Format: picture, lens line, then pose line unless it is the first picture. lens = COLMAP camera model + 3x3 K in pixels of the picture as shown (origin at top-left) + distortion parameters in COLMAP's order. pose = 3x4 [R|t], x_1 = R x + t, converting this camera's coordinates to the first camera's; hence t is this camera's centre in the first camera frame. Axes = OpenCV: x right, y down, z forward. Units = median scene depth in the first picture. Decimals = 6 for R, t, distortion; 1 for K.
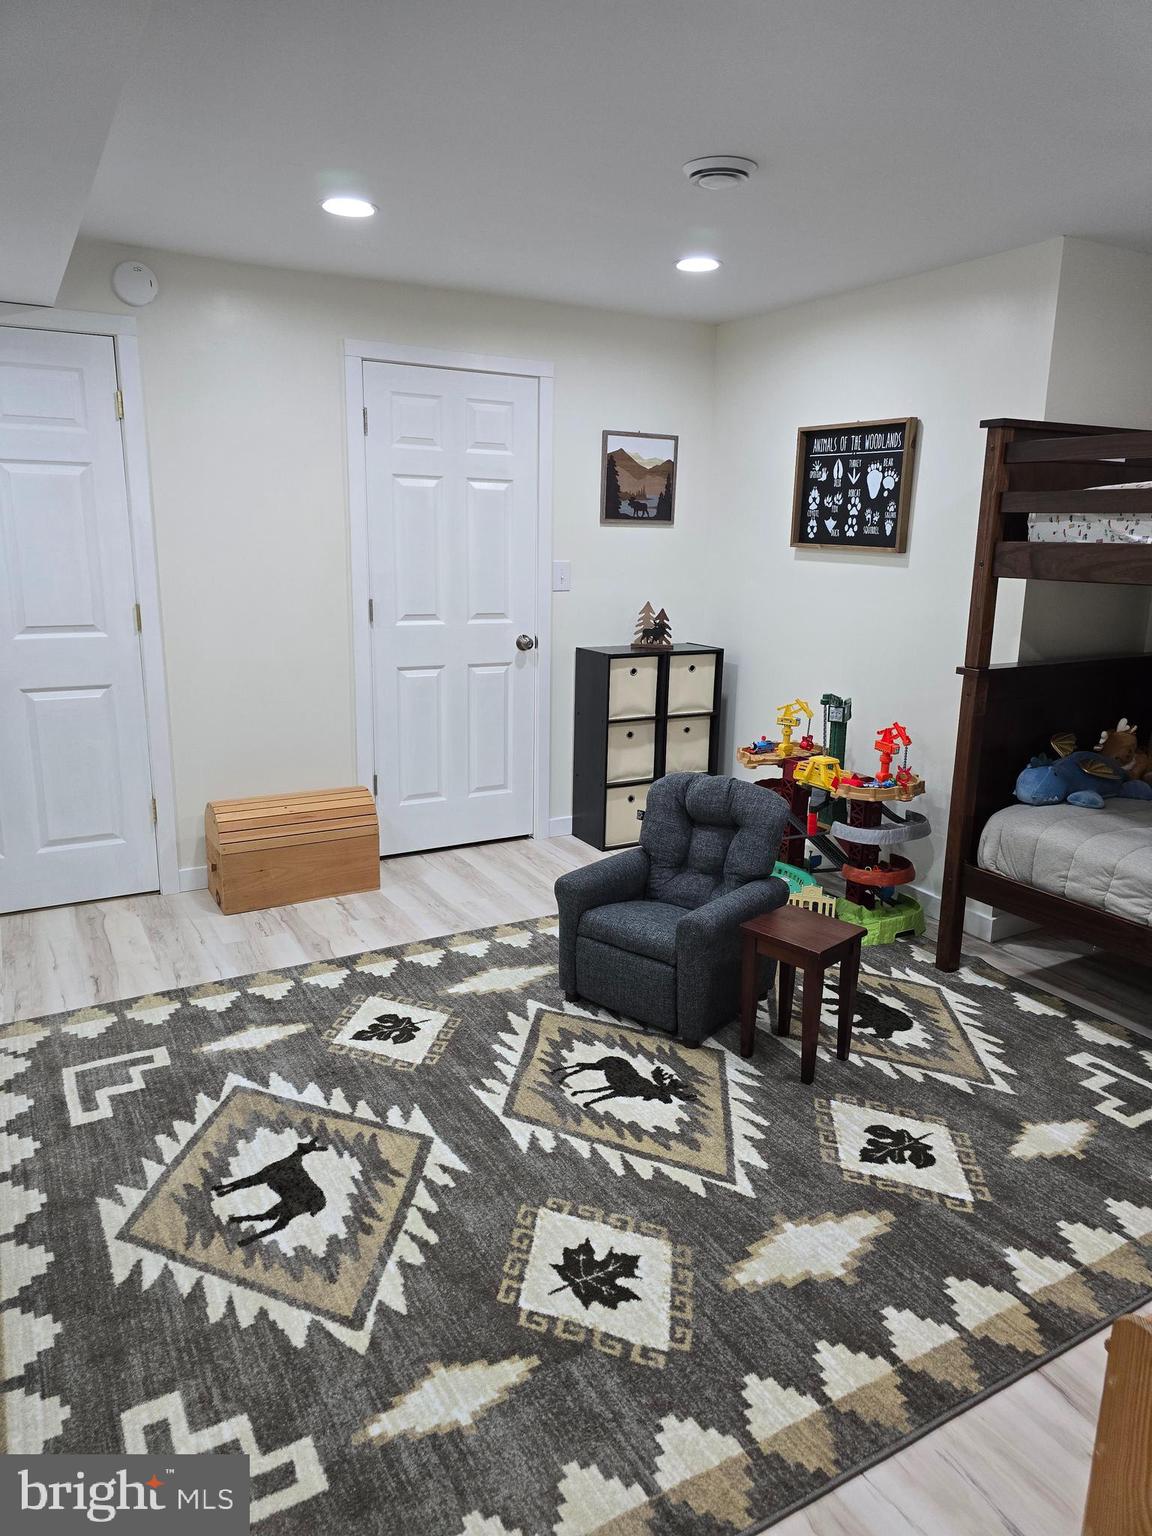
lens RADIAL K [[1022.9, 0, 577.0], [0, 1022.9, 747.7], [0, 0, 1]] dist [0.043601, -0.031544]
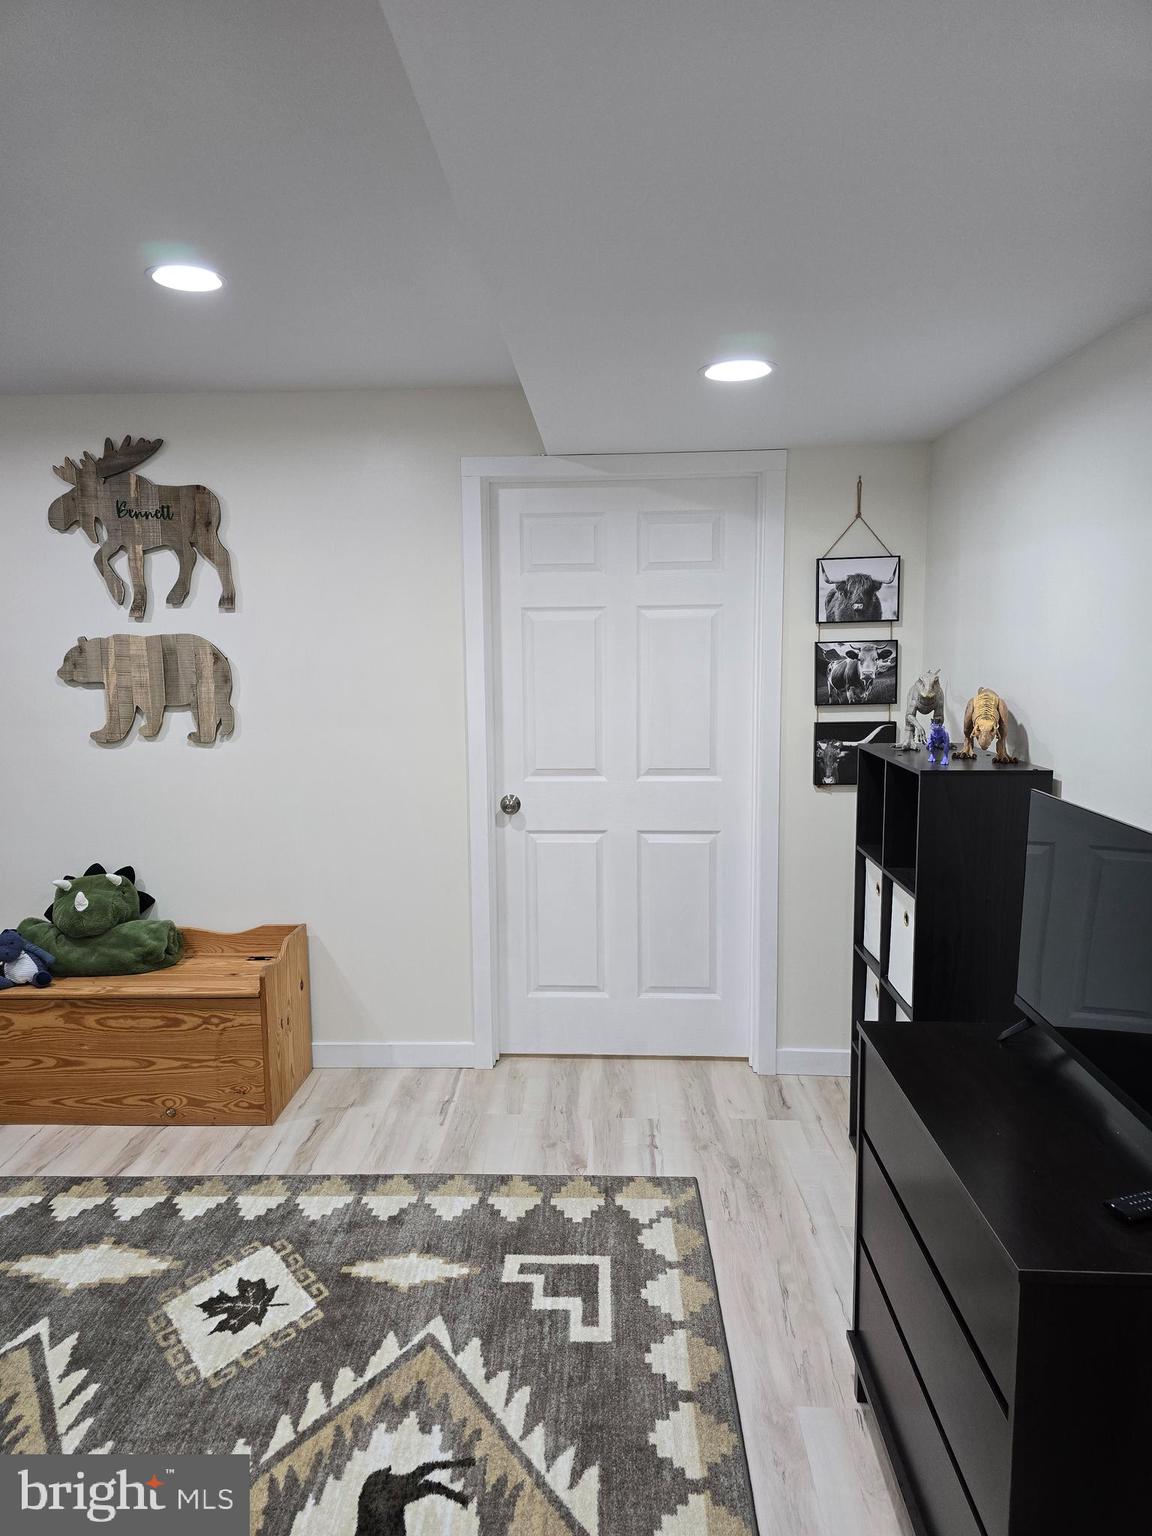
lens RADIAL K [[1022.9, 0, 577.0], [0, 1022.9, 747.7], [0, 0, 1]] dist [0.043601, -0.031544]
pose [[-0.854330, -0.062521, 0.515957, -0.891913], [0.108370, 0.949488, 0.294496, -0.401855], [-0.508307, 0.307511, -0.804401, 1.595180]]
